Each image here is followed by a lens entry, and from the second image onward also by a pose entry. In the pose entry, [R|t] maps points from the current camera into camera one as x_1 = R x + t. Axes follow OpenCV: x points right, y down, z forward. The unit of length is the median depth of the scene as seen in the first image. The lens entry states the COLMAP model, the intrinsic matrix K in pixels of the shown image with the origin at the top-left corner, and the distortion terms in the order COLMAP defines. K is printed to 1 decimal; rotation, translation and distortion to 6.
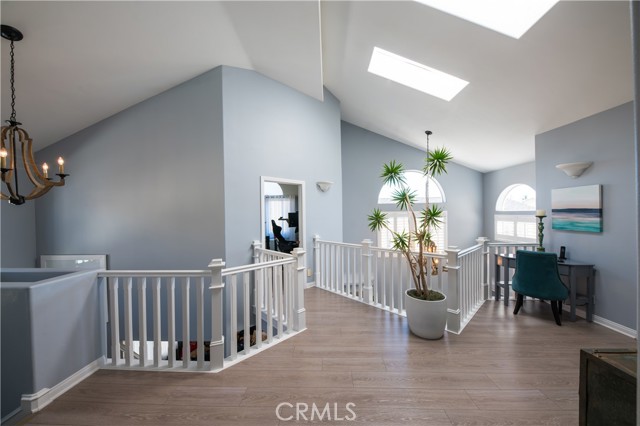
lens RADIAL K [[222.7, 0, 321.8], [0, 222.7, 215.0], [0, 0, 1]] dist [-0.013073, -0.000419]
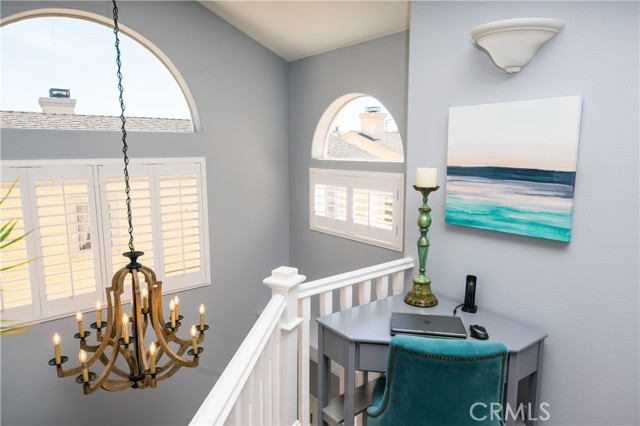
lens RADIAL K [[419.0, 0, 321.4], [0, 419.0, 212.9], [0, 0, 1]] dist [-0.010424, -0.001023]
pose [[0.765058, -0.087593, 0.637976, 0.476506], [-0.002952, 0.990218, 0.139495, -0.044561], [-0.643955, -0.108605, 0.757316, 0.624722]]
